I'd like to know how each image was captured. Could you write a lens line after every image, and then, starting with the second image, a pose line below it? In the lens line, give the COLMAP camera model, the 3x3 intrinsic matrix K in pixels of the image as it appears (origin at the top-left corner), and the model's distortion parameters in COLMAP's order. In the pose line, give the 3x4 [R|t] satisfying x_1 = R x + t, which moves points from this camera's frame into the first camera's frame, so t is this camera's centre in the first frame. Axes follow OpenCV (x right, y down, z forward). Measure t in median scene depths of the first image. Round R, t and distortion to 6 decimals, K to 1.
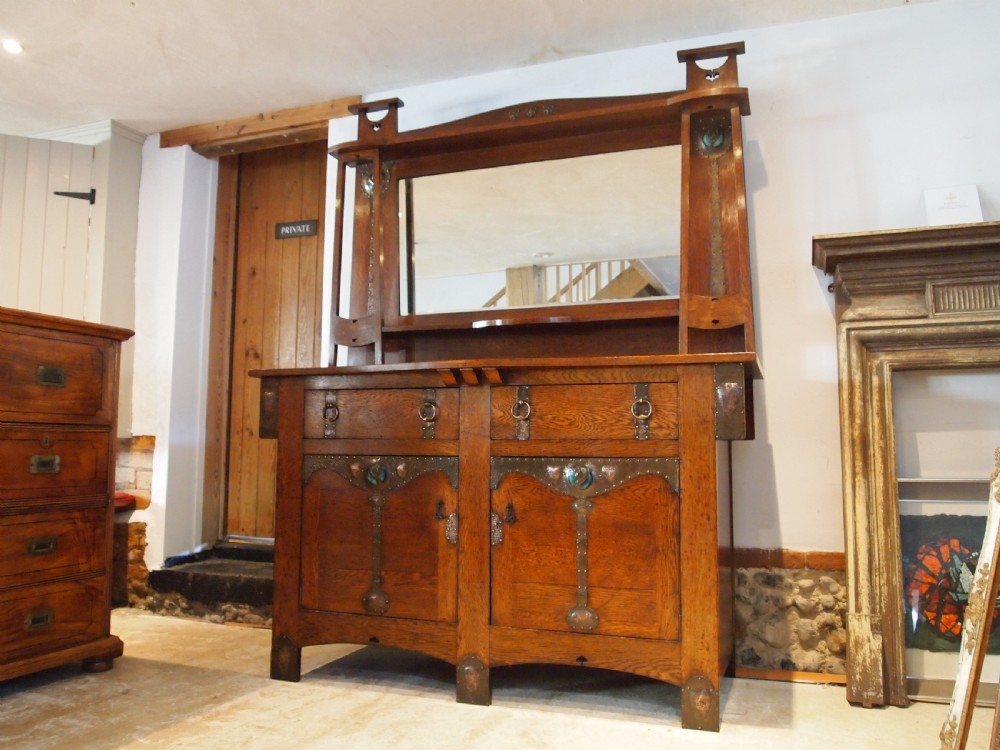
lens RADIAL K [[802.4, 0, 503.0], [0, 802.4, 372.8], [0, 0, 1]] dist [-0.049112, 0.003398]
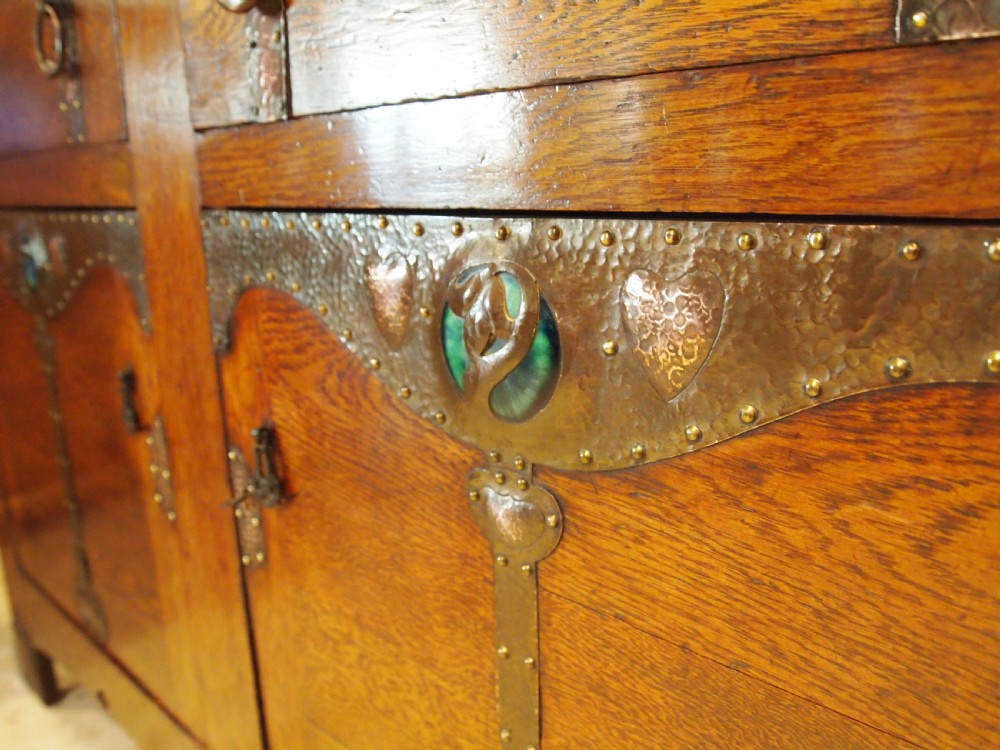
lens RADIAL K [[784.6, 0, 502.7], [0, 784.6, 377.9], [0, 0, 1]] dist [-0.050221, 0.002710]
pose [[0.924743, 0.070137, -0.374075, 0.145834], [0.061070, 0.942793, 0.327737, 0.081363], [0.375662, -0.325917, 0.867558, 0.811743]]
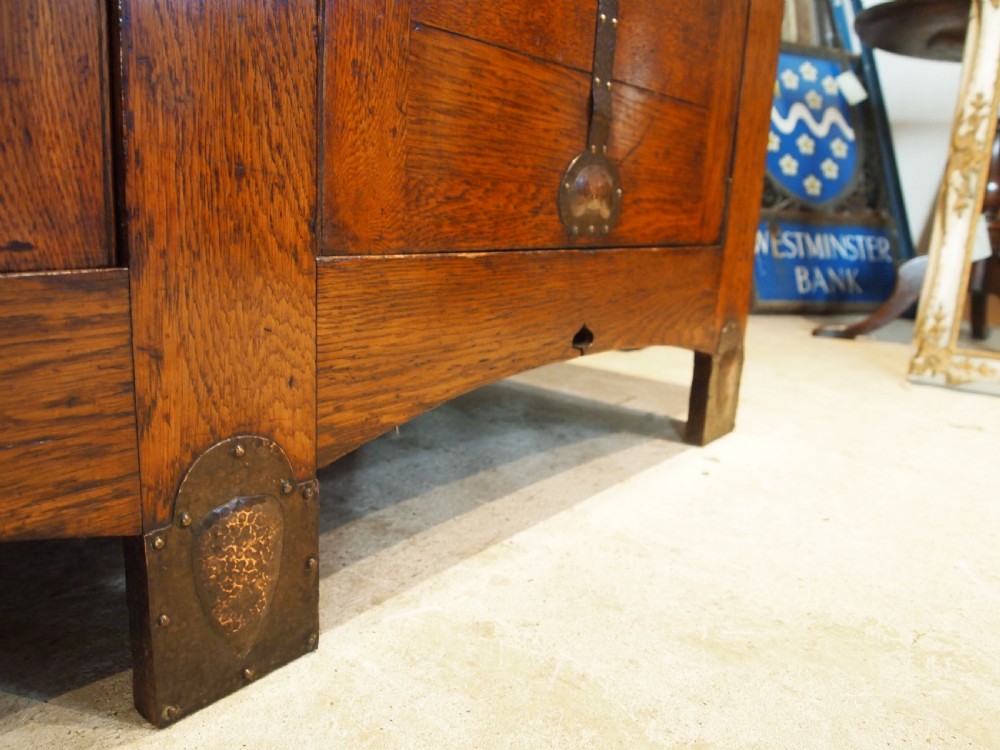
lens RADIAL K [[784.6, 0, 502.7], [0, 784.6, 377.9], [0, 0, 1]] dist [-0.050221, 0.002710]
pose [[0.308781, -0.201919, 0.929453, -0.167147], [-0.140998, 0.956691, 0.254678, 0.280841], [-0.940624, -0.209691, 0.266938, 0.873077]]
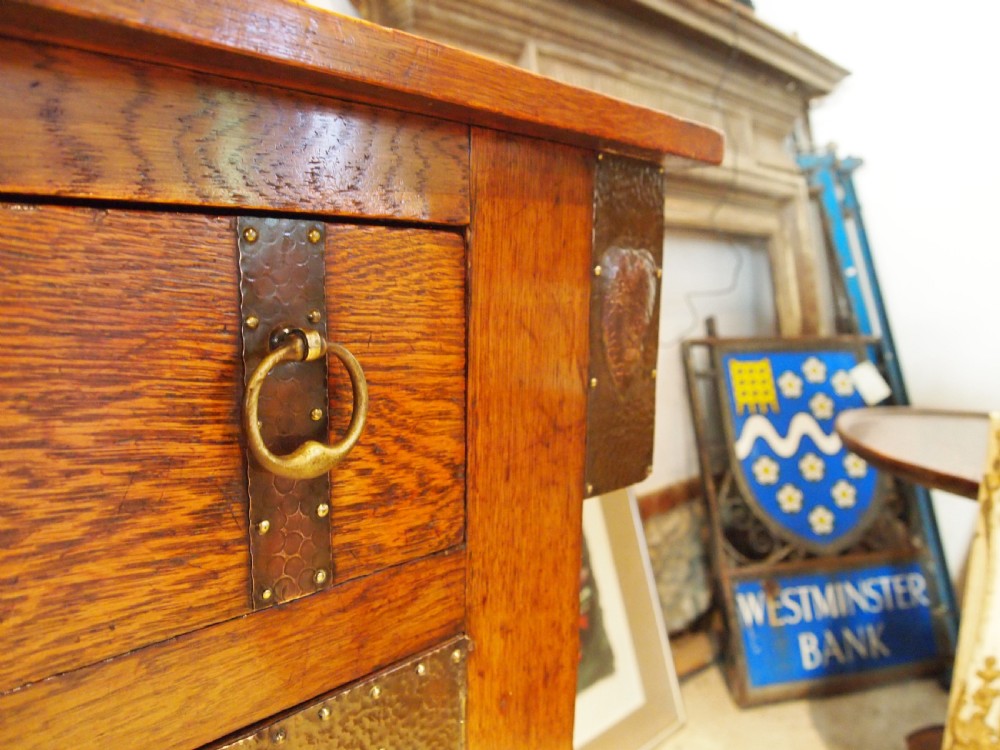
lens RADIAL K [[784.6, 0, 502.7], [0, 784.6, 377.9], [0, 0, 1]] dist [-0.050221, 0.002710]
pose [[0.396967, -0.122831, 0.909577, 0.056002], [-0.100321, 0.979260, 0.176025, 0.011656], [-0.912334, -0.161126, 0.376411, 0.841952]]
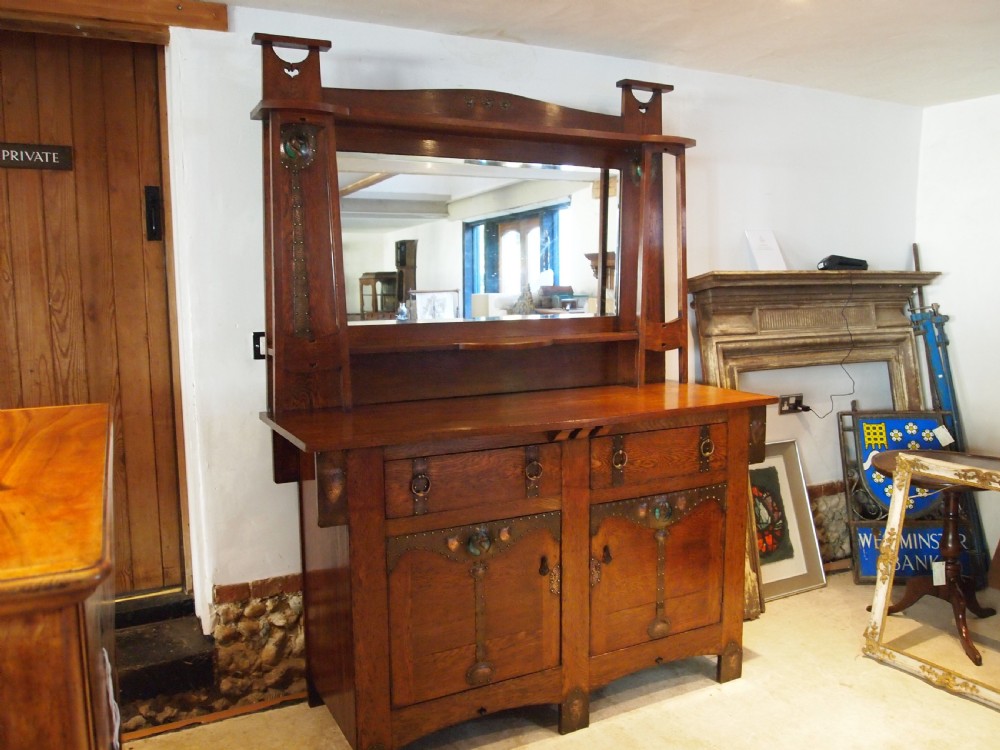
lens RADIAL K [[802.4, 0, 503.0], [0, 802.4, 372.8], [0, 0, 1]] dist [-0.049112, 0.003398]
pose [[0.674877, -0.092578, 0.732100, -0.812200], [-0.056937, 0.982609, 0.176743, -0.233780], [-0.735731, -0.160963, 0.657869, 0.425637]]
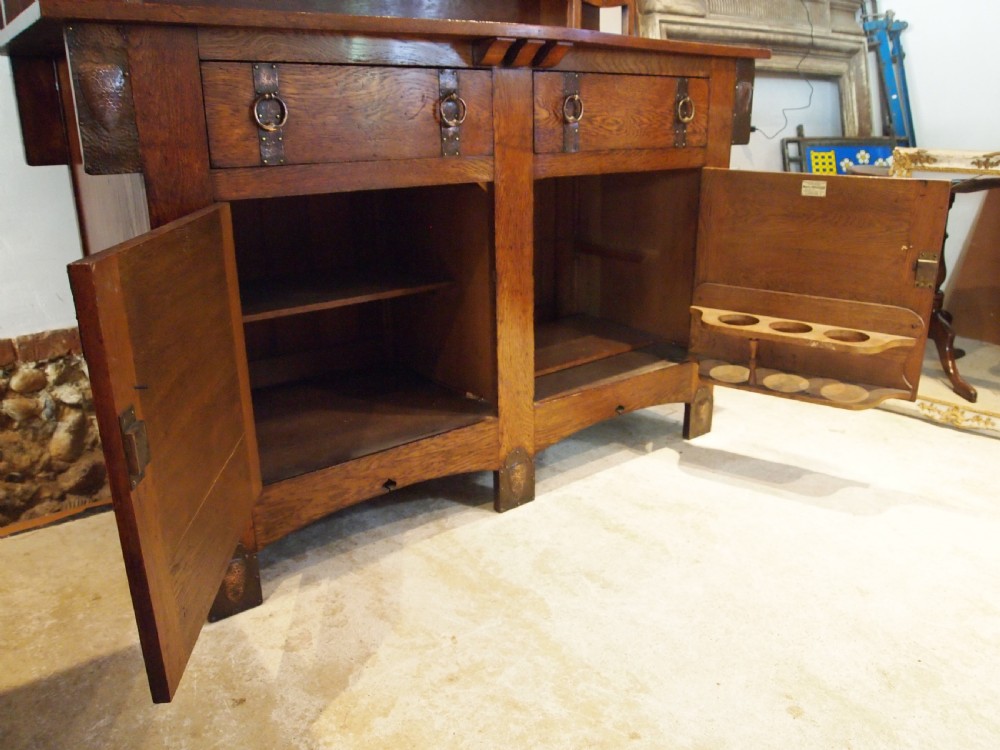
lens RADIAL K [[798.5, 0, 502.9], [0, 798.5, 376.2], [0, 0, 1]] dist [-0.045900, -0.001650]
pose [[0.526286, -0.271600, 0.805765, -0.613565], [-0.064637, 0.932095, 0.356400, 0.019972], [-0.847848, -0.239650, 0.472993, 0.647102]]
